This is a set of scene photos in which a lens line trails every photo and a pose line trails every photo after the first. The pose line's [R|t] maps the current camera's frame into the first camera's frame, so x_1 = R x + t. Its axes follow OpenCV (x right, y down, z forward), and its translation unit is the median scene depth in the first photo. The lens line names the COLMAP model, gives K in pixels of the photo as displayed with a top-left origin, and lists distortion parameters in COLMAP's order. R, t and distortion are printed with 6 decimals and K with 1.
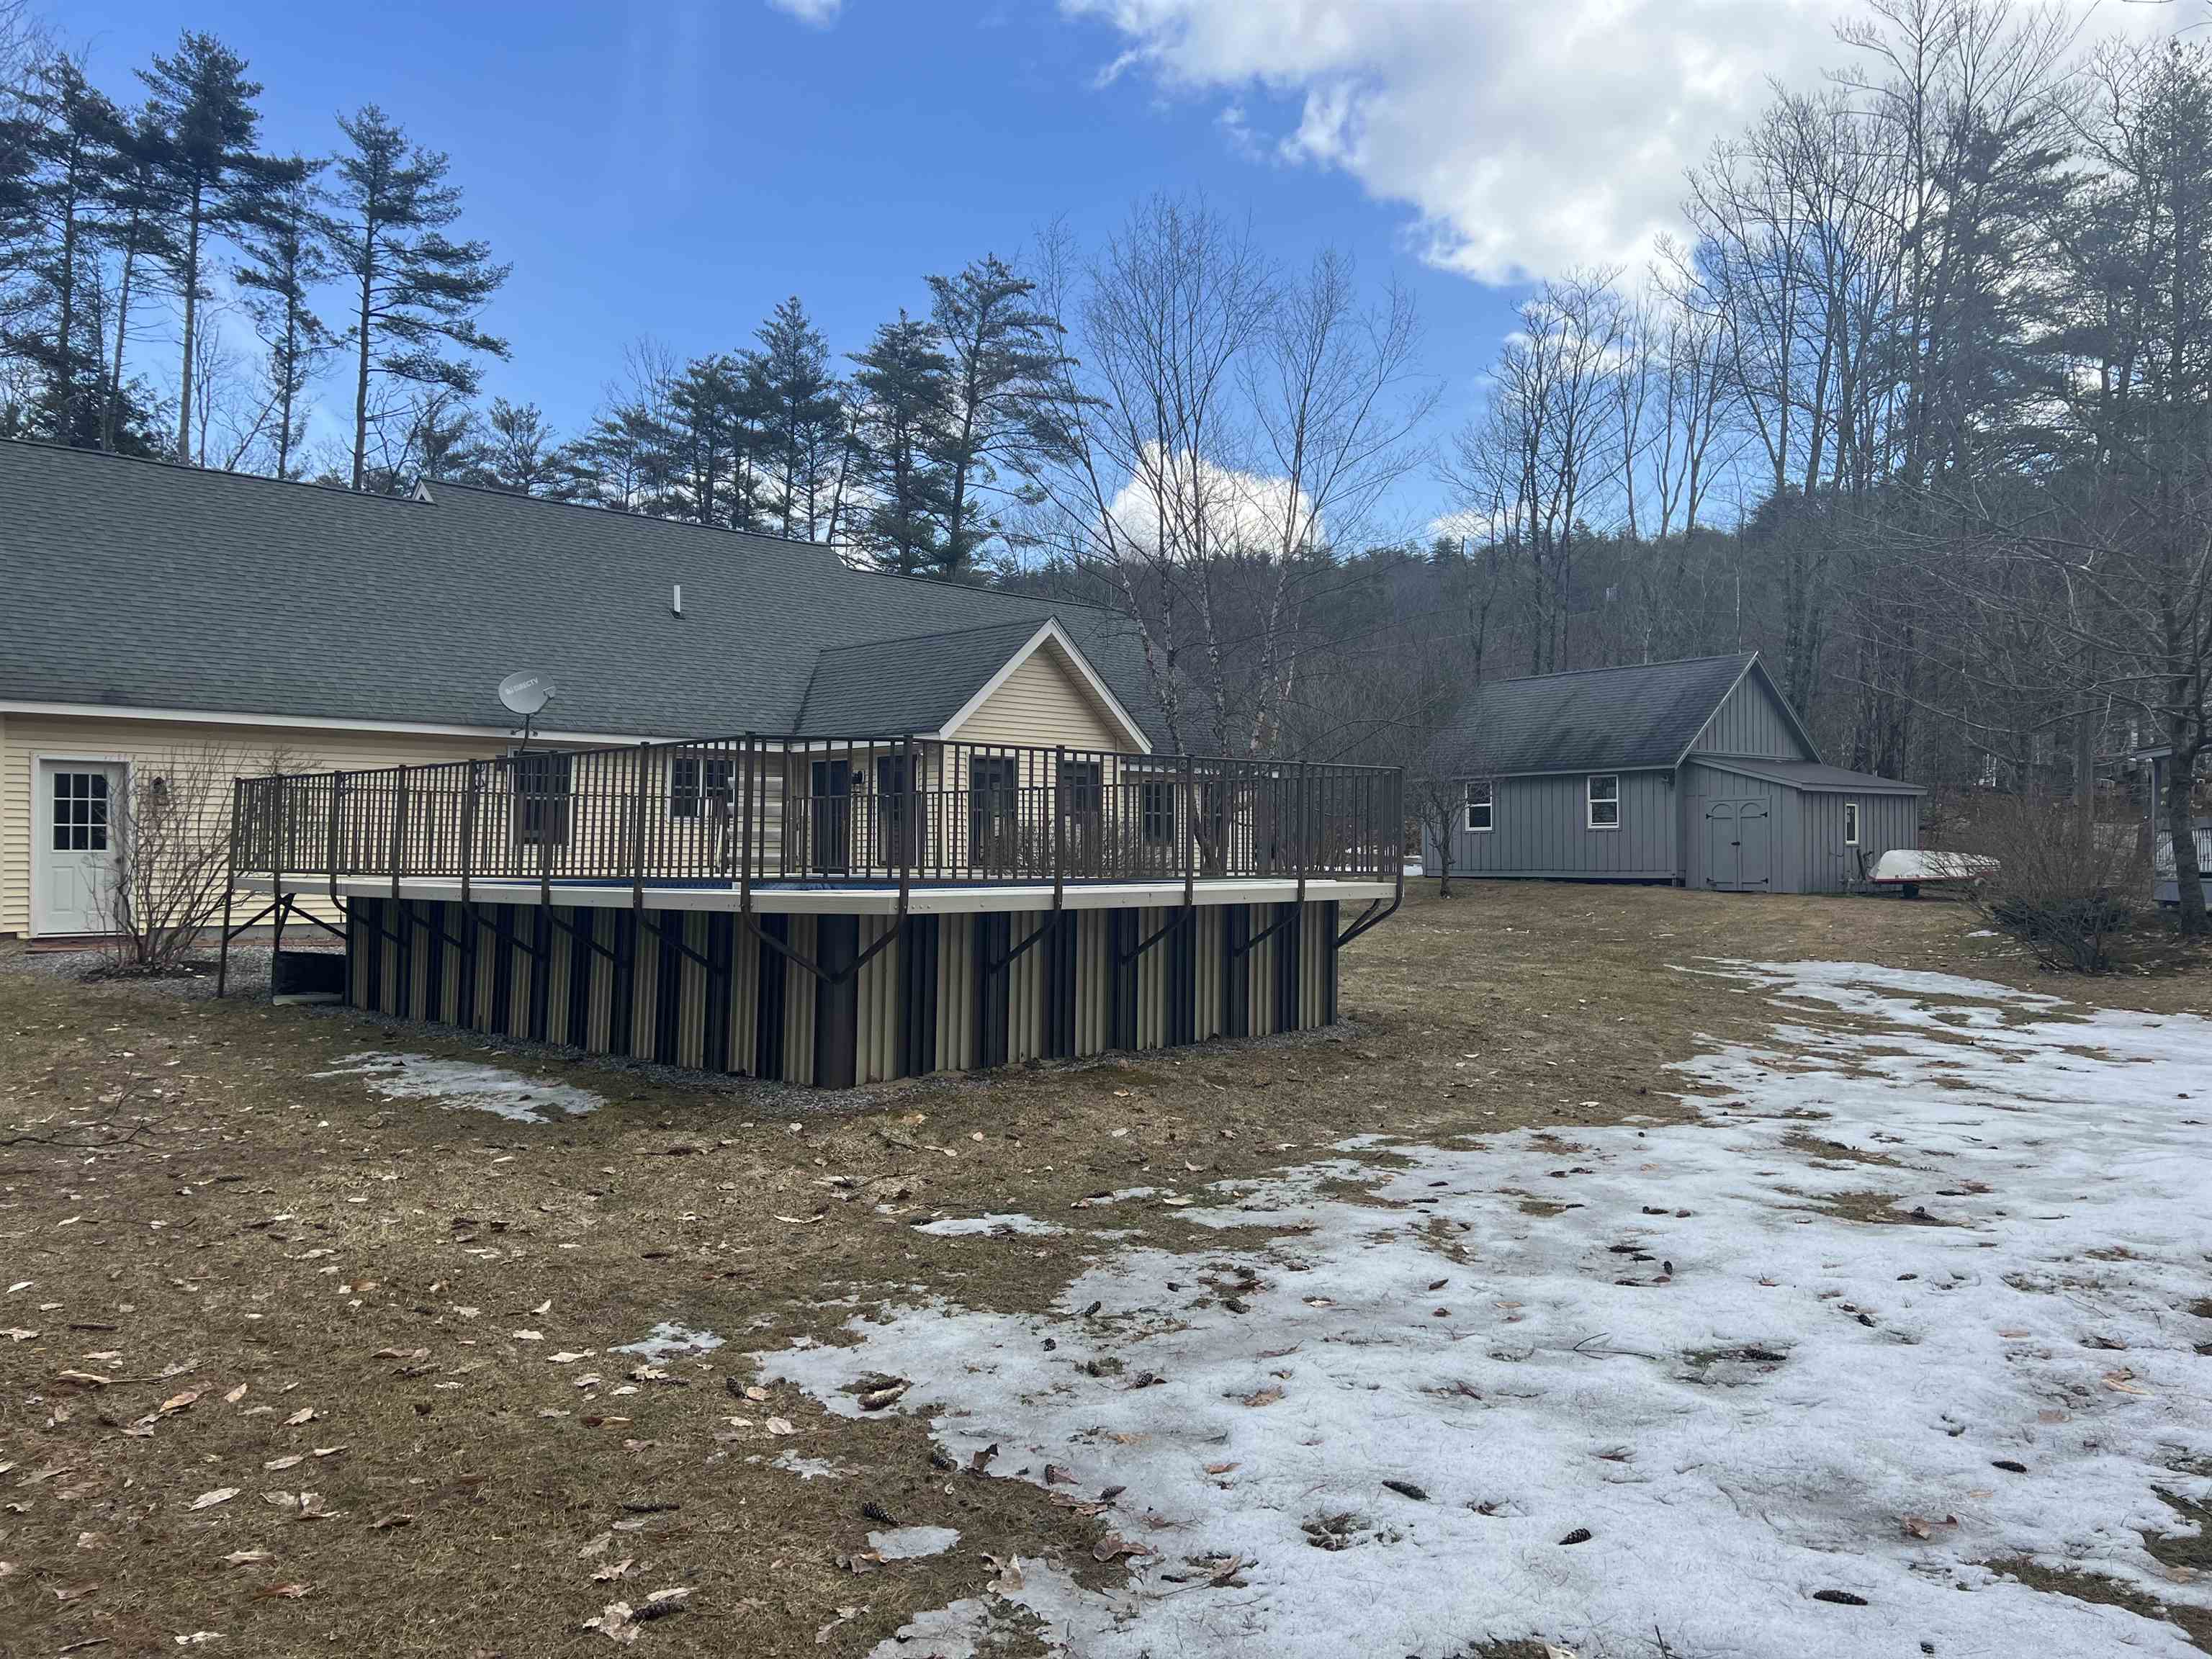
lens RADIAL K [[1681.9, 0, 1108.0], [0, 1681.9, 831.1], [0, 0, 1]] dist [0.042769, -0.000007]
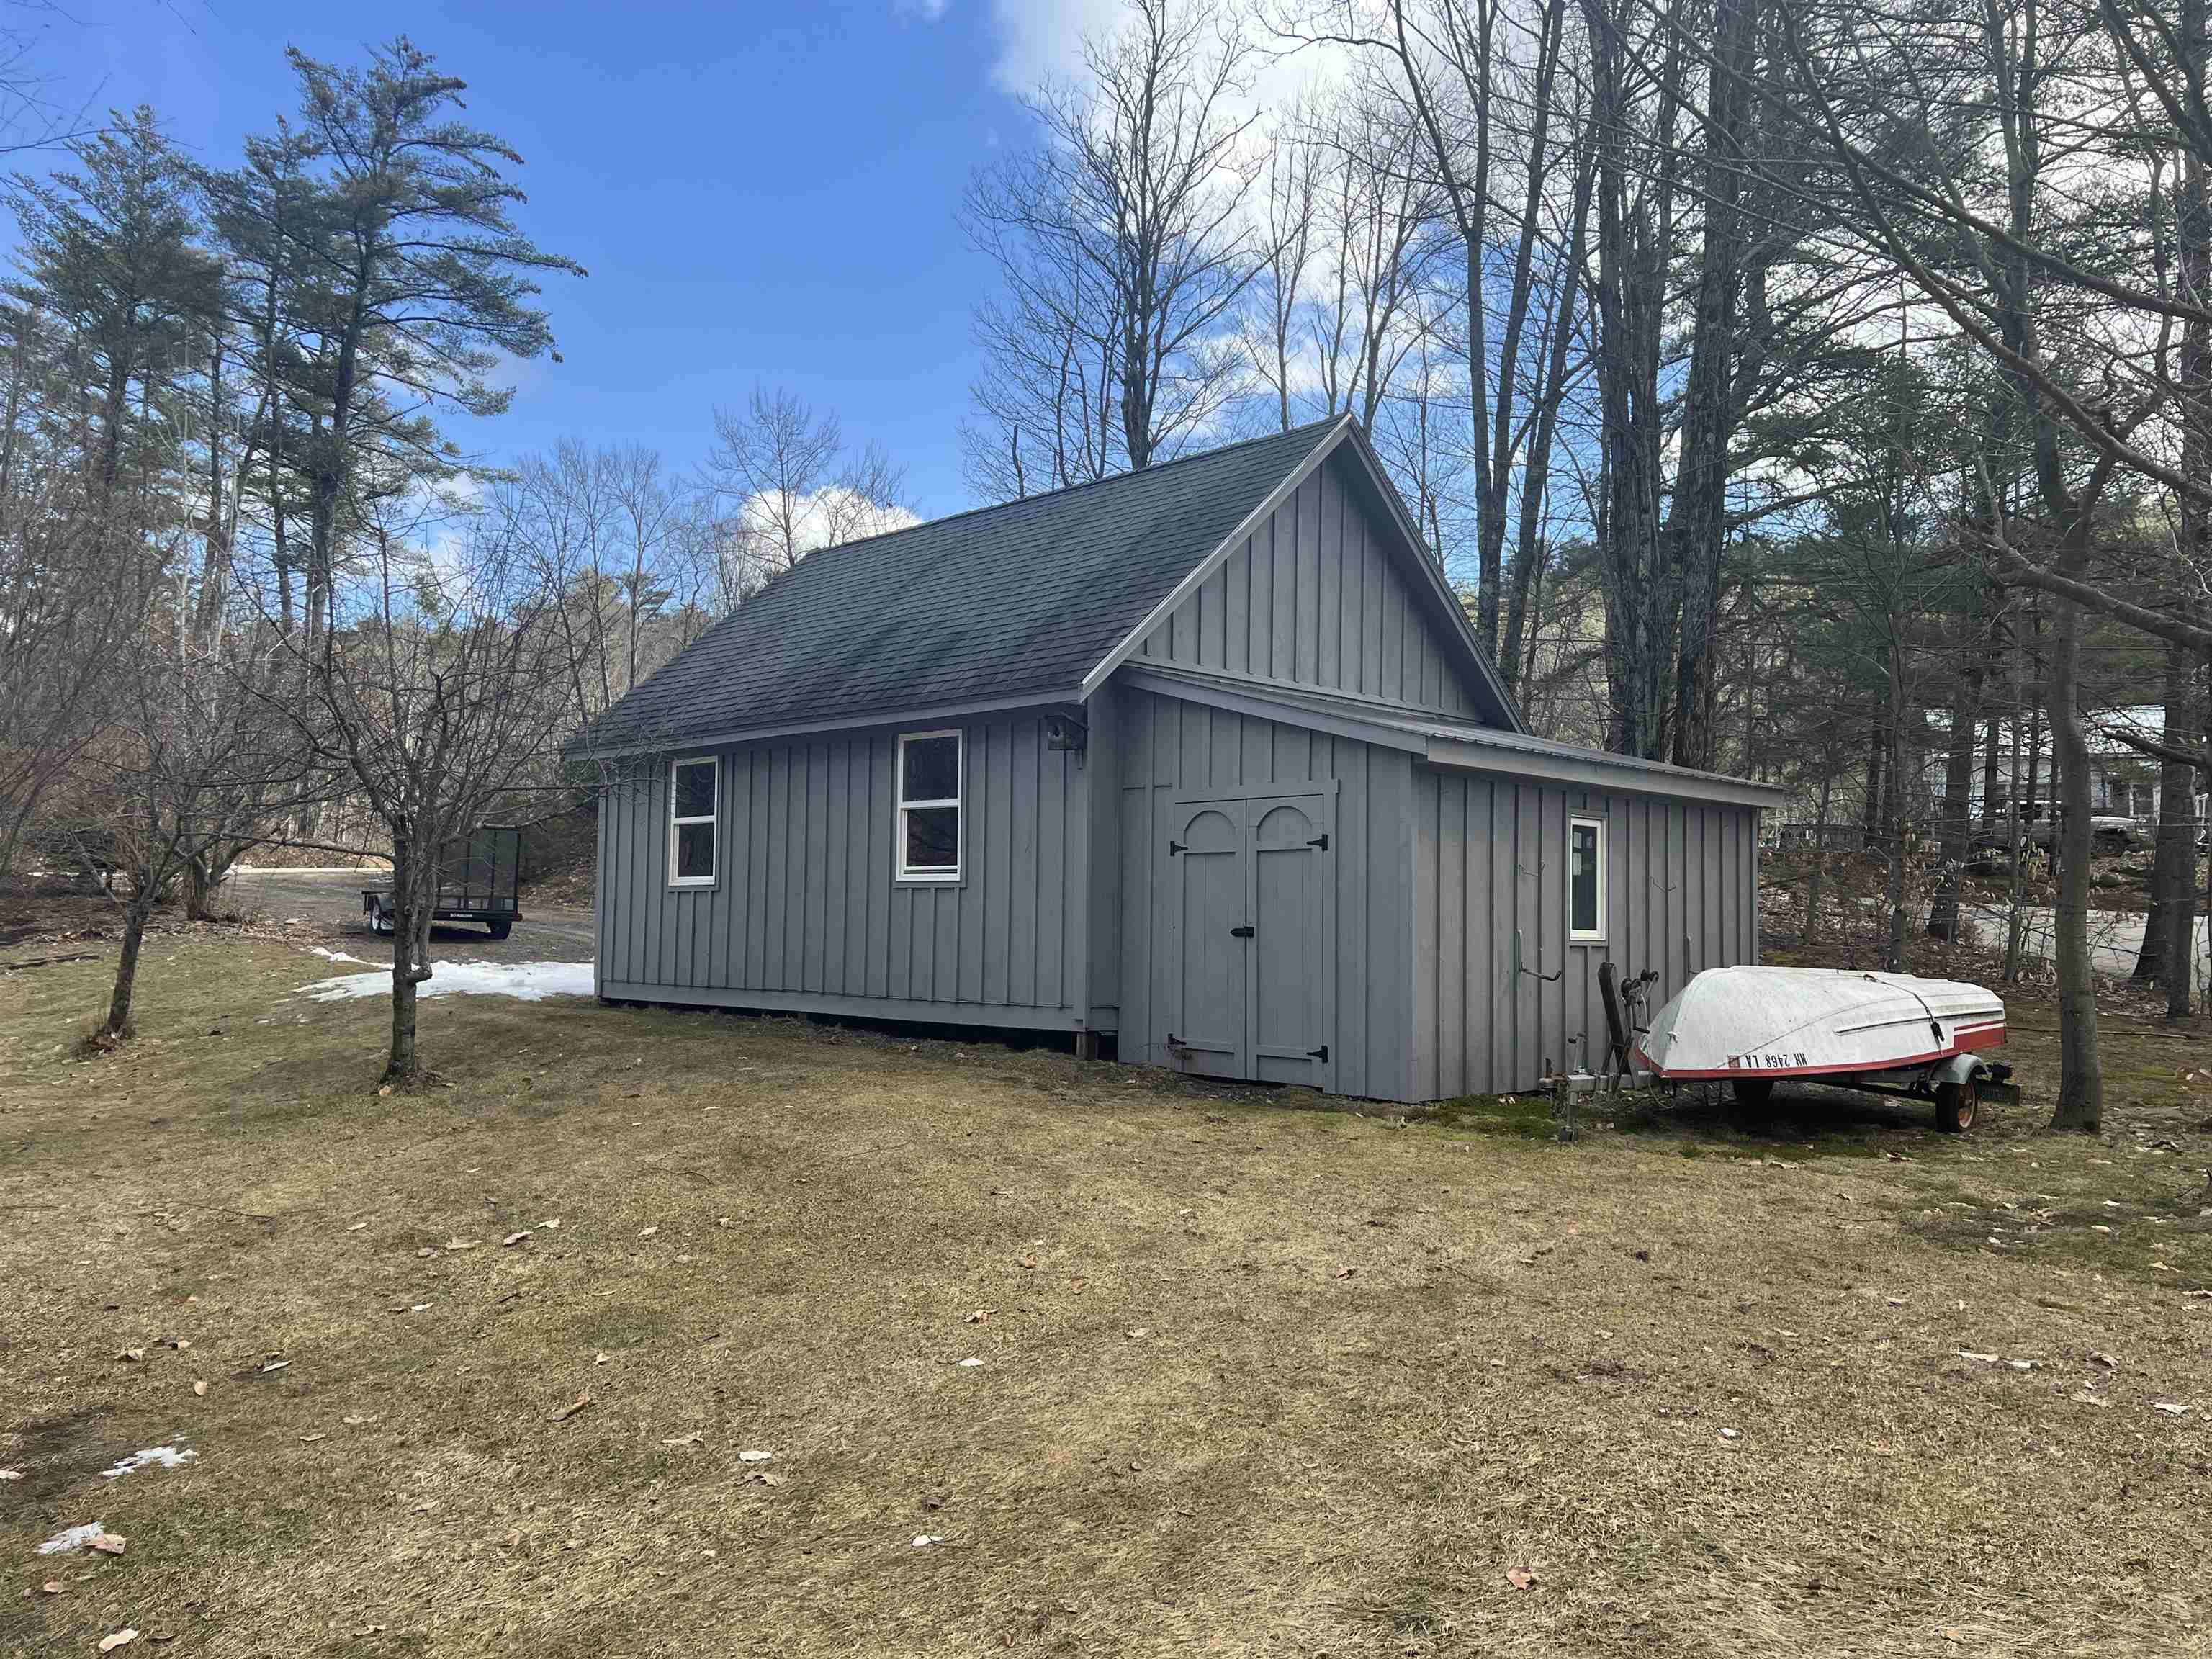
lens RADIAL K [[1681.9, 0, 1104.5], [0, 1681.9, 830.2], [0, 0, 1]] dist [0.042769, -0.000007]
pose [[0.991493, 0.025414, 0.127658, 0.268367], [-0.020306, 0.998946, -0.041156, 0.001208], [-0.128570, 0.038213, 0.990964, 0.607206]]
